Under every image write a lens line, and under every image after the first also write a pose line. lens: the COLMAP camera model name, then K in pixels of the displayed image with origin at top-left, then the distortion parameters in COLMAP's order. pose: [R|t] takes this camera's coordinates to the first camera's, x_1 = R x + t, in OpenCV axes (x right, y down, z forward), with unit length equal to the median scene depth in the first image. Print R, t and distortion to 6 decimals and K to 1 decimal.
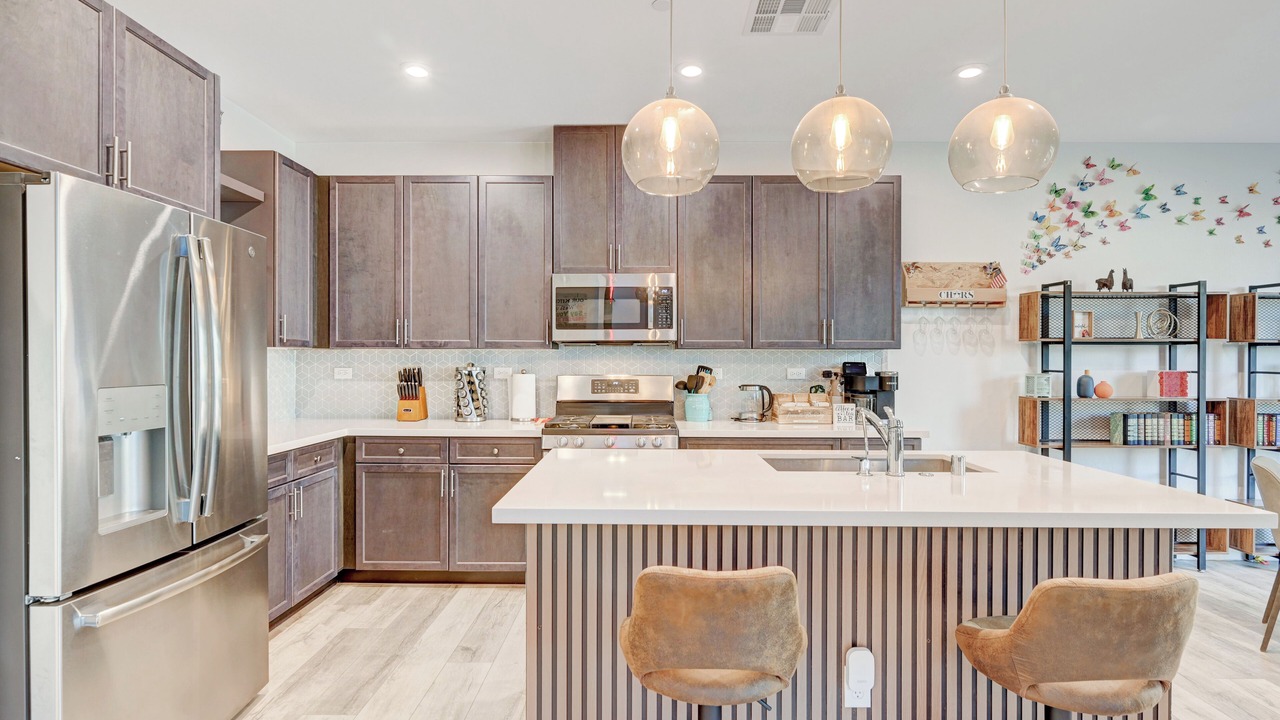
lens RADIAL K [[648.0, 0, 641.2], [0, 648.0, 356.0], [0, 0, 1]] dist [-0.001883, -0.000894]
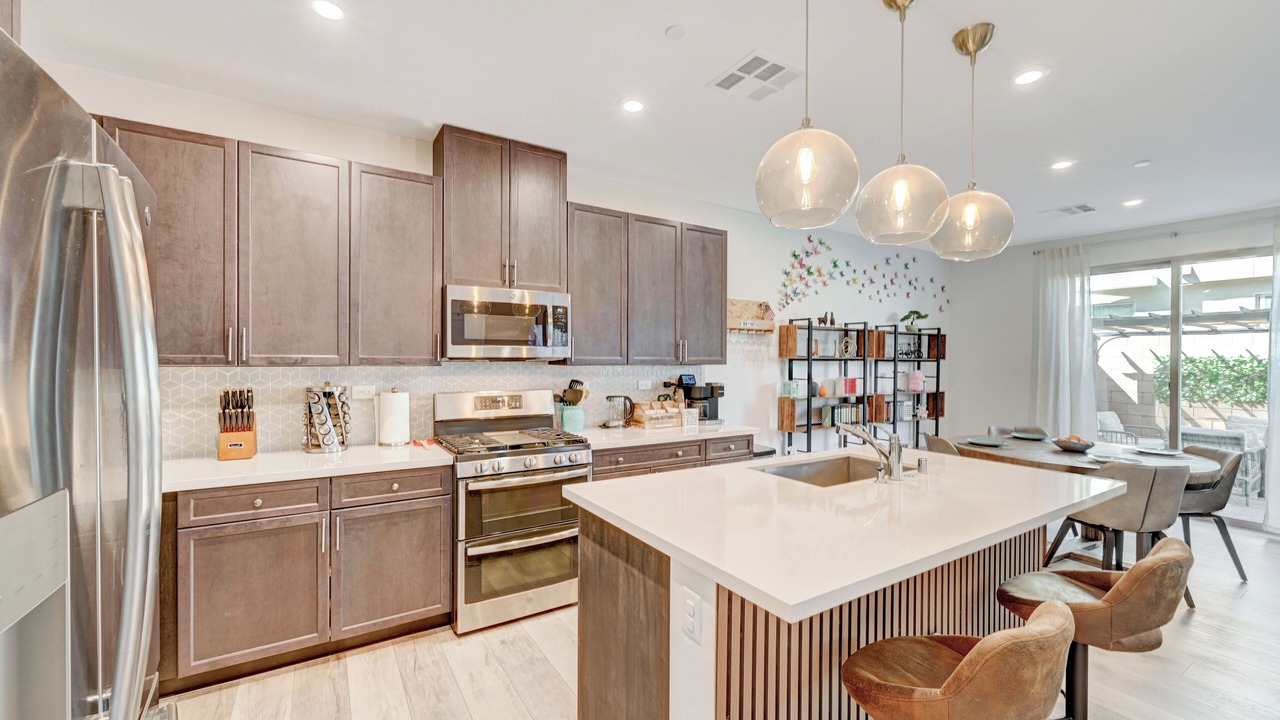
lens RADIAL K [[507.0, 0, 640.0], [0, 507.0, 360.0], [0, 0, 1]] dist [-0.001015, -0.000175]
pose [[0.842718, 0.001838, 0.538352, -0.288281], [-0.005155, 0.999976, 0.004656, -0.023945], [-0.538331, -0.006699, 0.842707, 0.238644]]
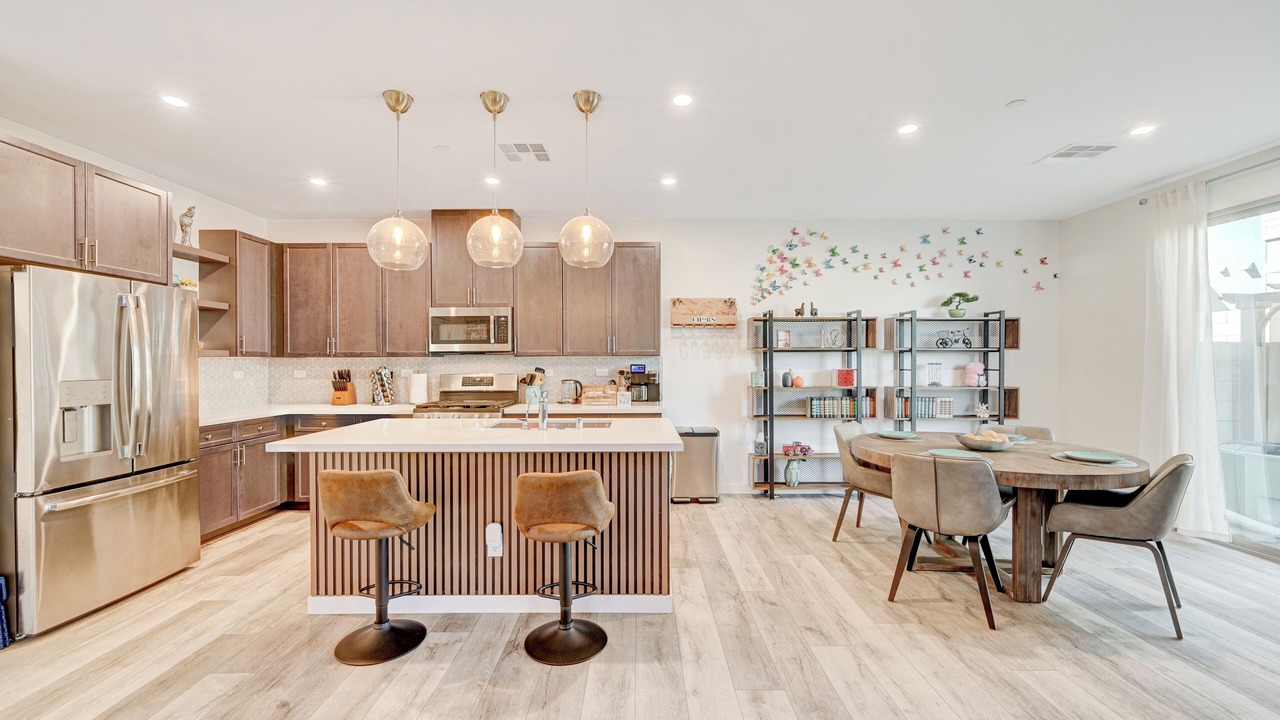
lens RADIAL K [[507.0, 0, 640.0], [0, 507.0, 360.0], [0, 0, 1]] dist [-0.001015, -0.000175]
pose [[0.999942, -0.005525, 0.009250, 0.340399], [0.005527, 0.999985, -0.000213, -0.000581], [-0.009249, 0.000264, 0.999957, -0.193156]]
